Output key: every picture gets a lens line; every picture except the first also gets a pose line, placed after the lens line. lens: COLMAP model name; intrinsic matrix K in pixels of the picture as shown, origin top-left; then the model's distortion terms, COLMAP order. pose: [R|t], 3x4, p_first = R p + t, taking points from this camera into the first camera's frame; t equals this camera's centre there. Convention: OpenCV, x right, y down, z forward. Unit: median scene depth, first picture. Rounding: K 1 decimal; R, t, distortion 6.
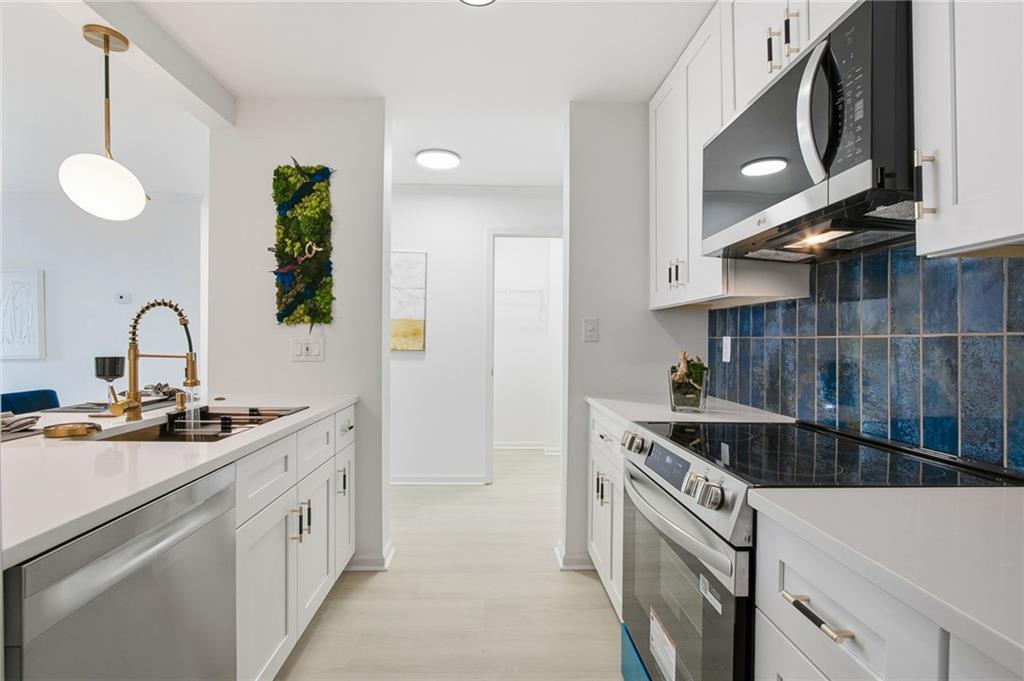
lens RADIAL K [[469.9, 0, 512.0], [0, 469.9, 340.5], [0, 0, 1]] dist [-0.000132, 0.000038]
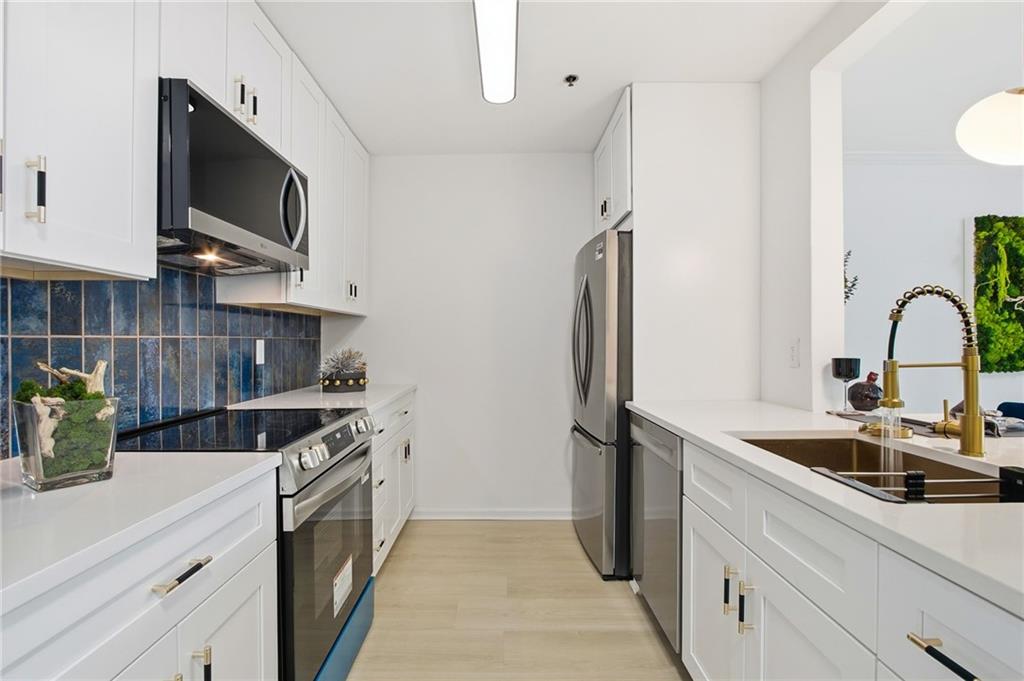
lens RADIAL K [[469.9, 0, 512.0], [0, 469.9, 340.5], [0, 0, 1]] dist [-0.000132, 0.000038]
pose [[-0.999713, -0.002754, 0.023788, -0.156711], [-0.002756, 0.999996, -0.000062, -0.002920], [-0.023788, -0.000127, -0.999717, 2.149321]]
